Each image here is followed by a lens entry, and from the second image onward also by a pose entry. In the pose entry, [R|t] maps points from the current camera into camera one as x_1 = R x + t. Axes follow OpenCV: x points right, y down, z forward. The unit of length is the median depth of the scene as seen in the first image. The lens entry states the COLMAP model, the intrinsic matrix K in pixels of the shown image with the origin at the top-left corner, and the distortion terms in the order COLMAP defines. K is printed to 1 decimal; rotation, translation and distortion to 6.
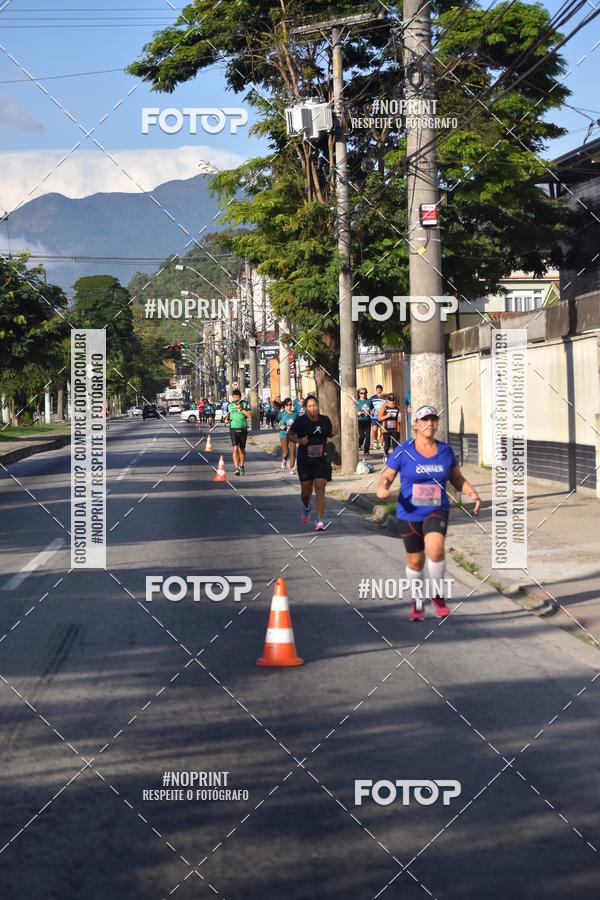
lens RADIAL K [[2578.0, 0, 300.0], [0, 2578.0, 450.0], [0, 0, 1]] dist [-0.167664, -0.422773]
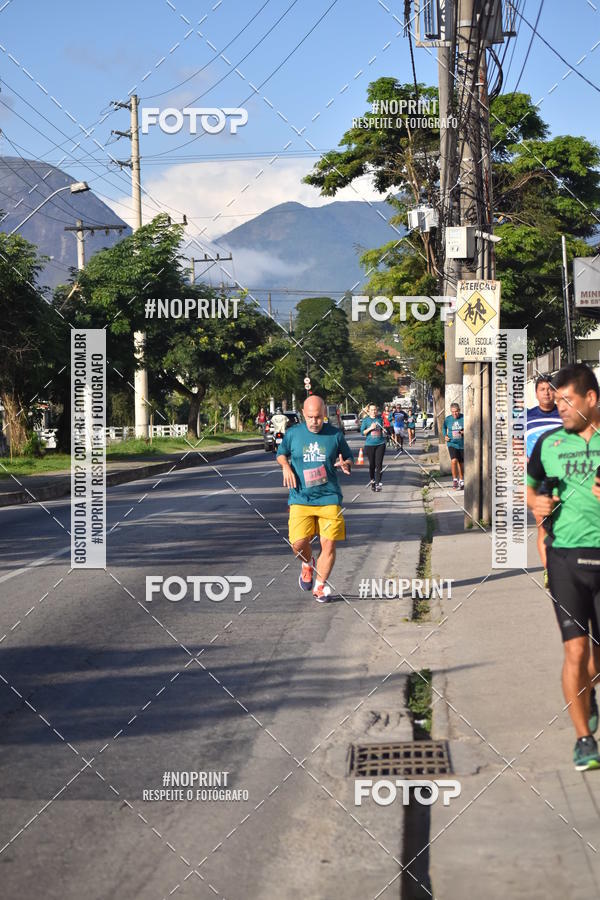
lens RADIAL K [[2578.0, 0, 300.0], [0, 2578.0, 450.0], [0, 0, 1]] dist [-0.167664, -0.422773]
pose [[0.995754, 0.000217, -0.092052, 0.062378], [-0.000506, 0.999995, -0.003113, 0.006820], [0.092051, 0.003146, 0.995749, -0.423847]]
